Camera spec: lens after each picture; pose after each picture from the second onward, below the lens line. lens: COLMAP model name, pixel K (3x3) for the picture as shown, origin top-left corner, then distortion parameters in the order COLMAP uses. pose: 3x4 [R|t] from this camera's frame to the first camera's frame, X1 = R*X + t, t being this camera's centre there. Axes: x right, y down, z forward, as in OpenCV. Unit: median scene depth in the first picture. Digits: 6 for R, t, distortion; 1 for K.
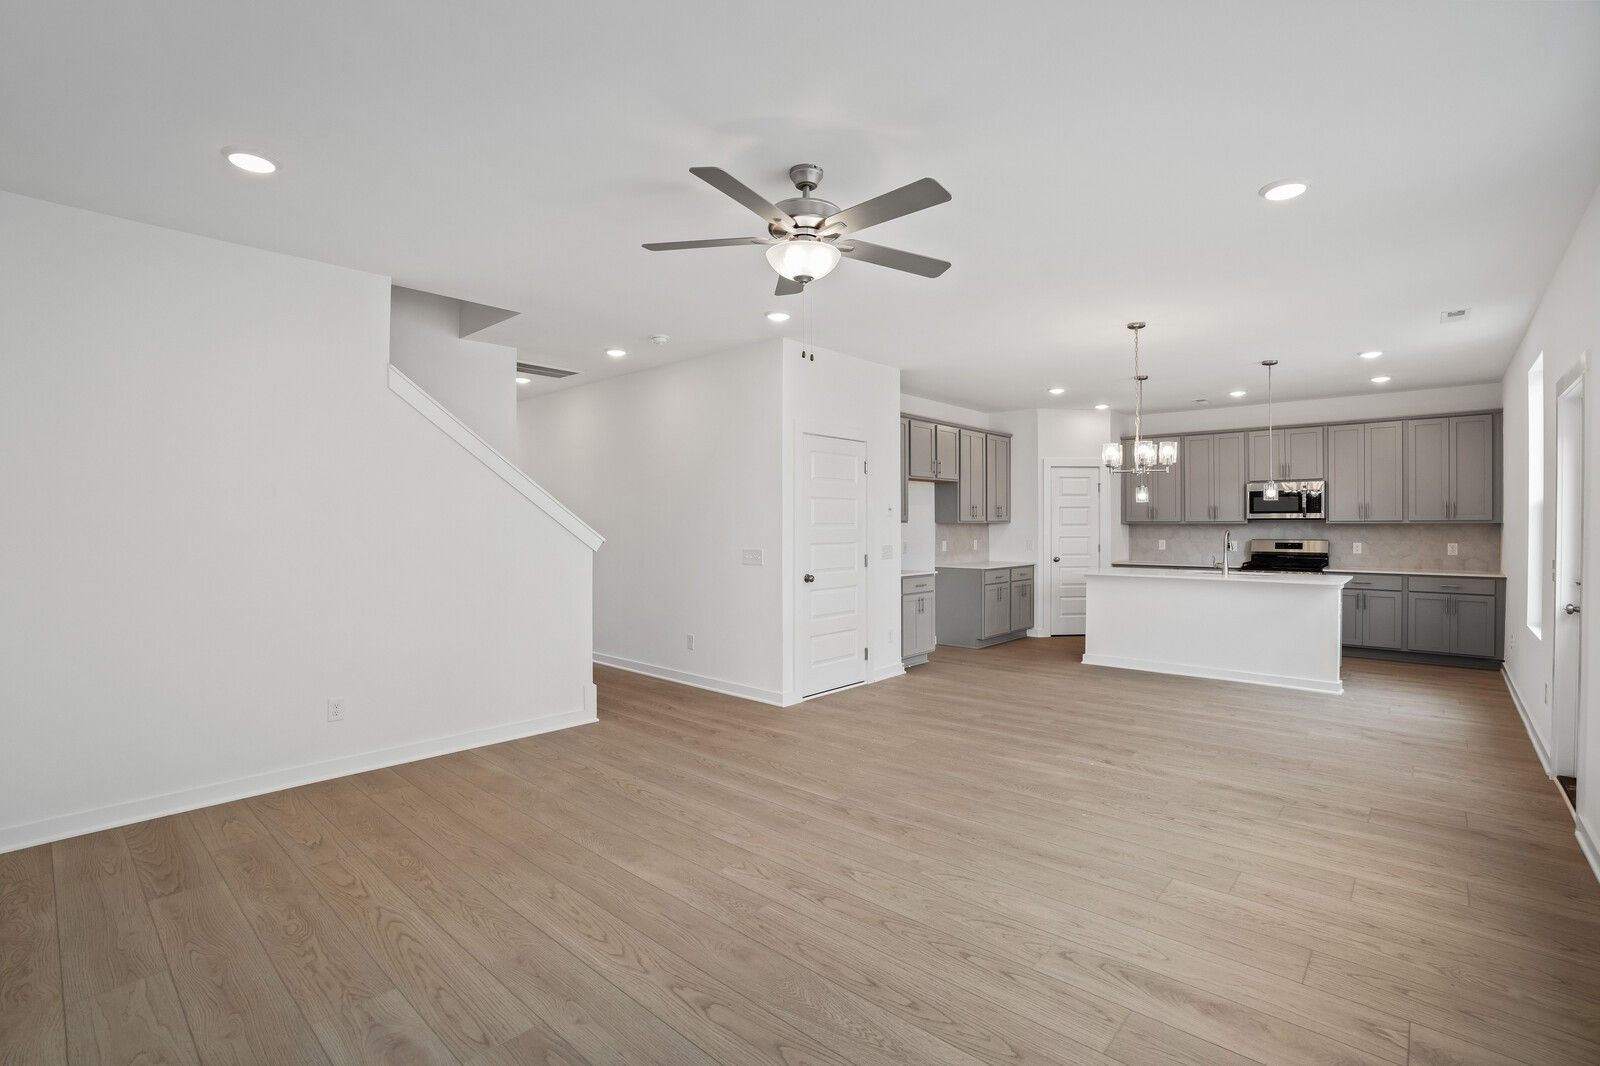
lens RADIAL K [[748.7, 0, 791.5], [0, 748.7, 530.2], [0, 0, 1]] dist [-0.059069, 0.017012]
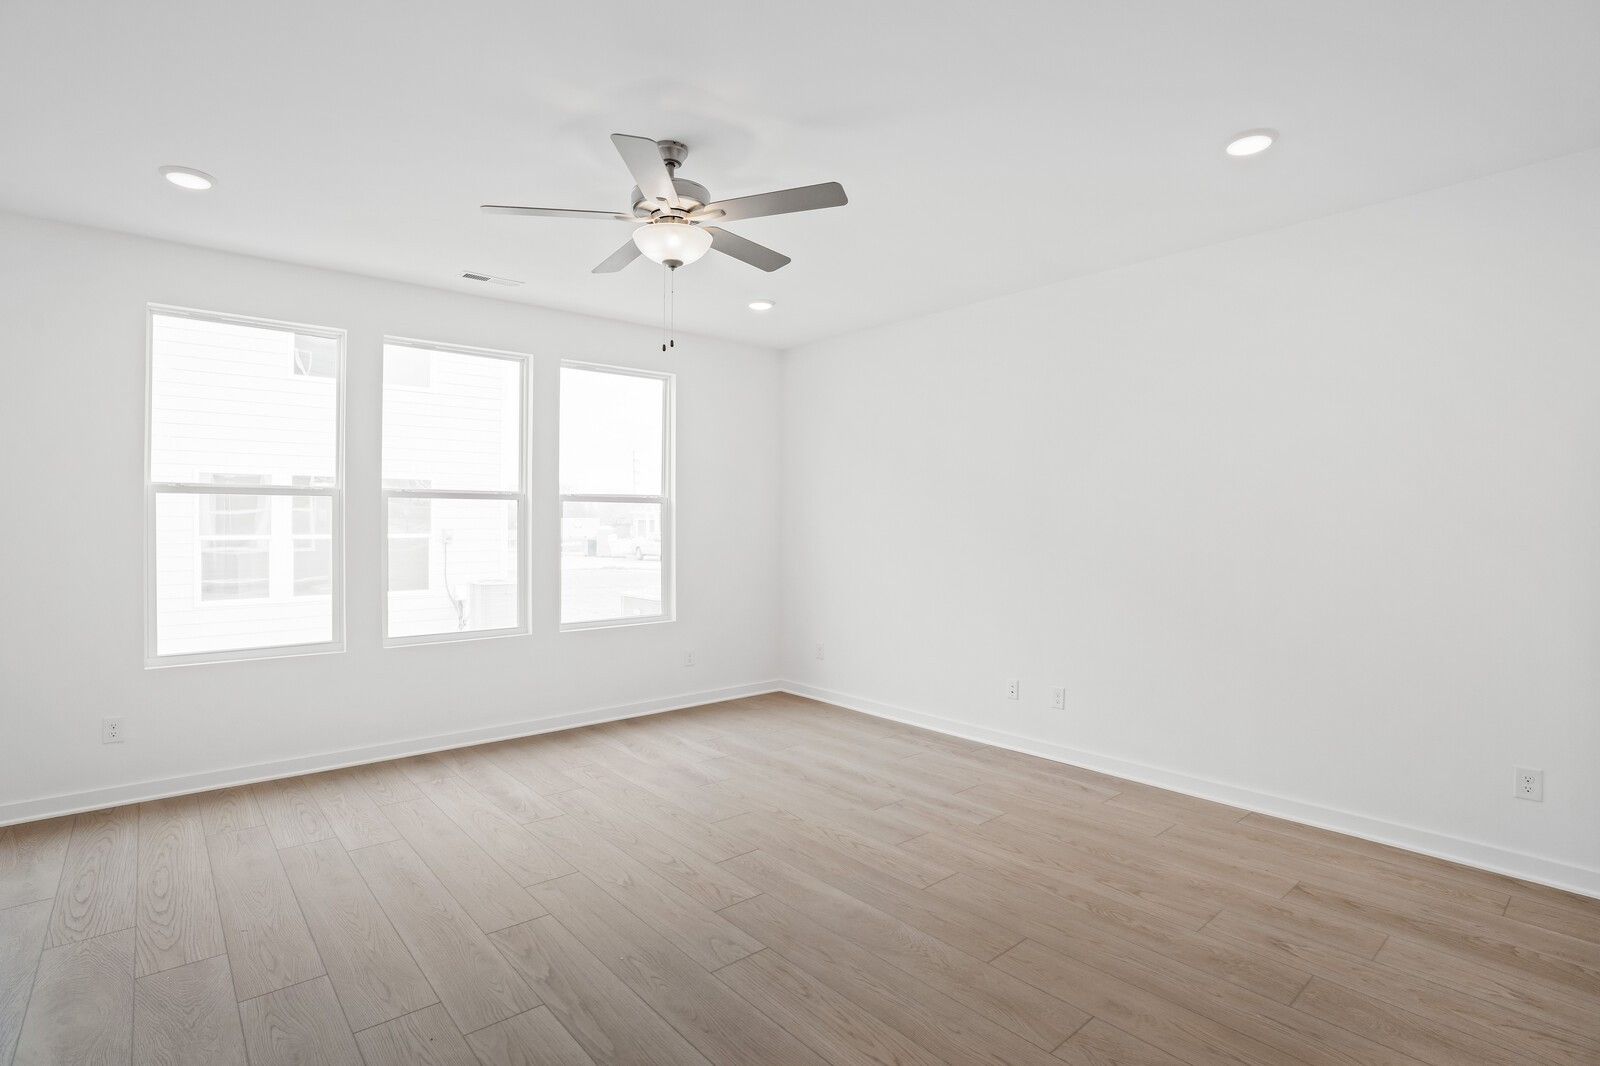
lens RADIAL K [[748.7, 0, 791.5], [0, 748.7, 530.2], [0, 0, 1]] dist [-0.059069, 0.017012]
pose [[-0.992427, -0.004872, 0.122736, -0.100020], [-0.003553, 0.999934, 0.010961, -0.003811], [-0.122781, 0.010442, -0.992379, 0.767533]]
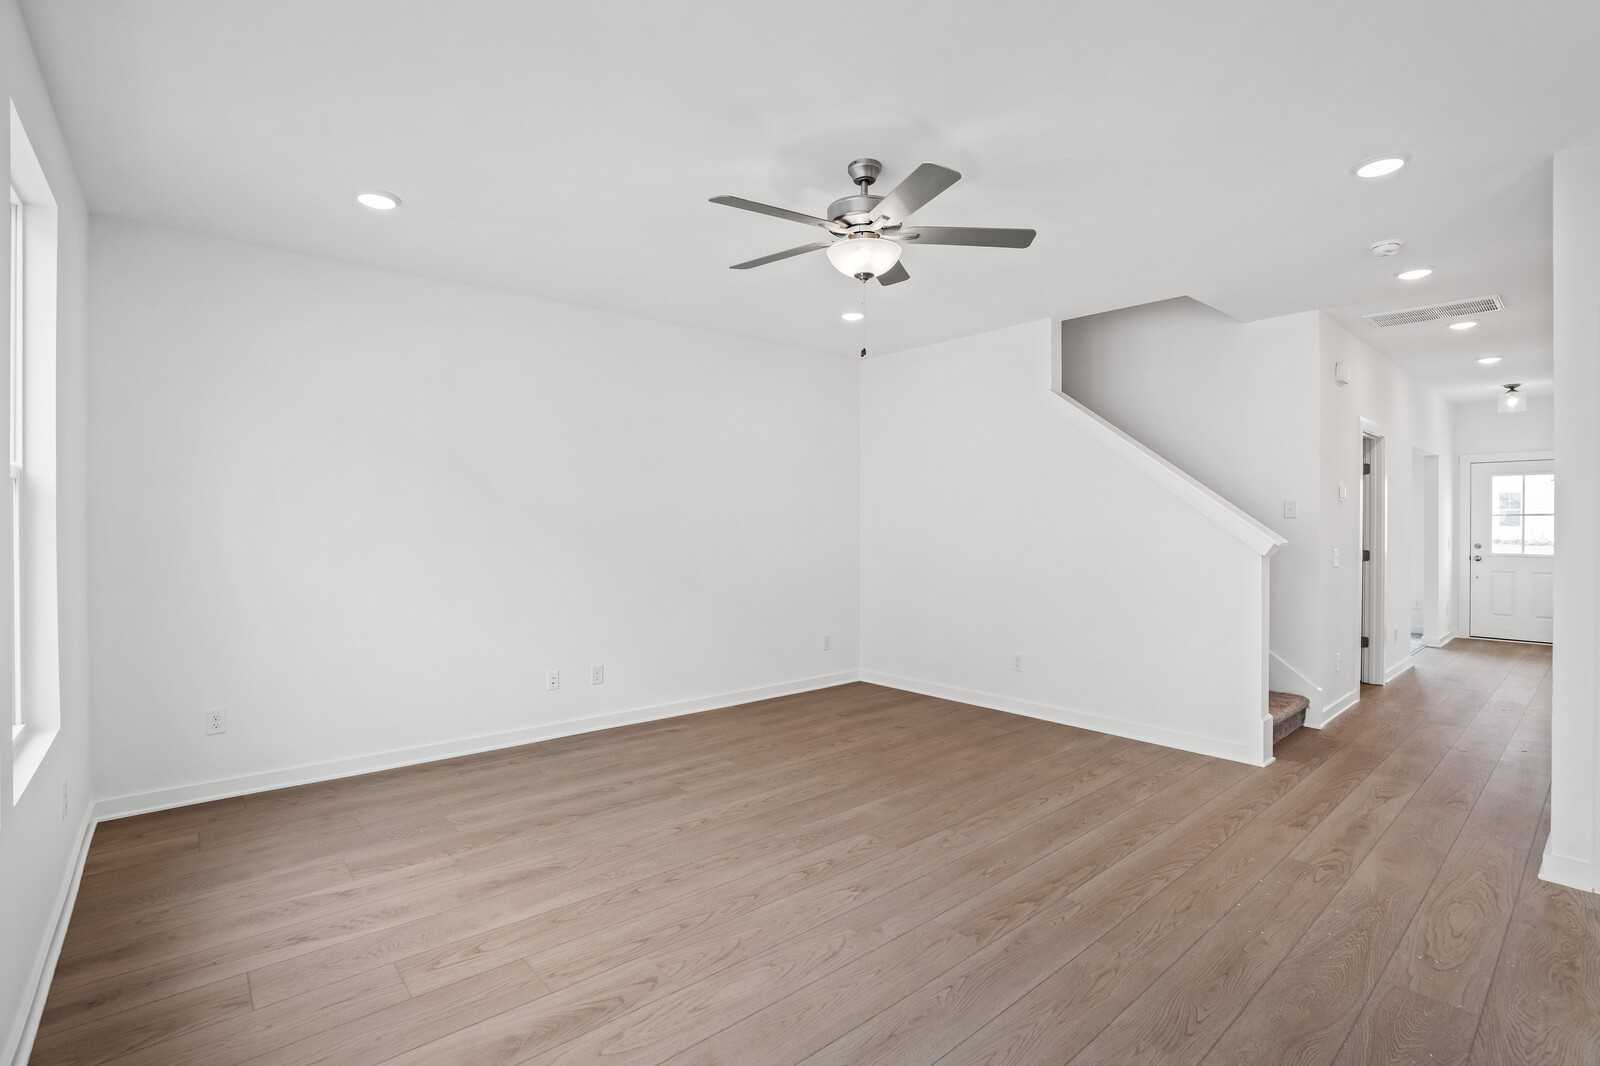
lens RADIAL K [[748.7, 0, 791.5], [0, 748.7, 530.2], [0, 0, 1]] dist [-0.059069, 0.017012]
pose [[-0.138449, 0.008135, -0.990336, 0.407239], [-0.007256, 0.999931, 0.009229, -0.001638], [0.990343, 0.008464, -0.138380, 0.416623]]
